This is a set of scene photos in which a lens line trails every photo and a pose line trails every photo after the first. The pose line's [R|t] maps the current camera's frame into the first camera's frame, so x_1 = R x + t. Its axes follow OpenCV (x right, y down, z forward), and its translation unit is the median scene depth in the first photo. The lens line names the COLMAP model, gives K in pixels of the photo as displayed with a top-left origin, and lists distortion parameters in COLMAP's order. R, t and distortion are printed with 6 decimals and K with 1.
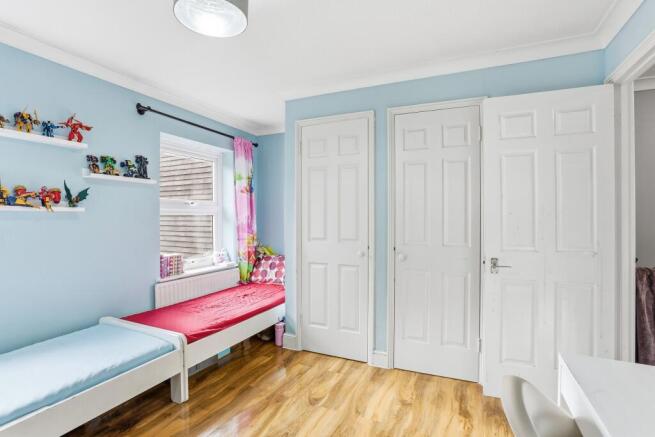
lens RADIAL K [[321.3, 0, 326.8], [0, 321.3, 219.1], [0, 0, 1]] dist [-0.038207, 0.002870]
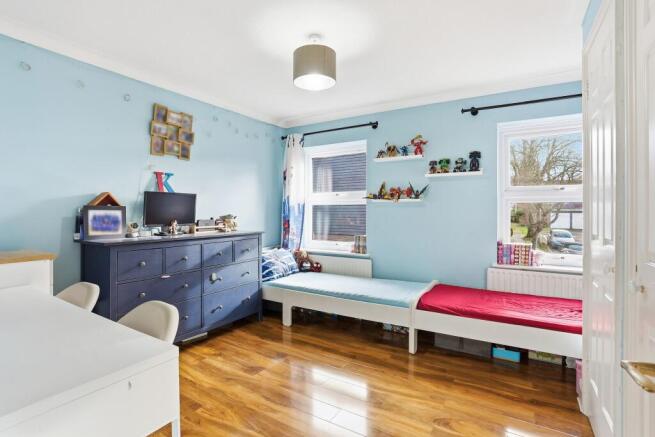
lens RADIAL K [[321.3, 0, 318.9], [0, 321.3, 207.1], [0, 0, 1]] dist [-0.038207, 0.002870]
pose [[-0.122411, -0.002188, -0.992477, 0.720496], [-0.005752, 0.999982, -0.001495, 0.007336], [0.992463, 0.005525, -0.122421, 0.676957]]
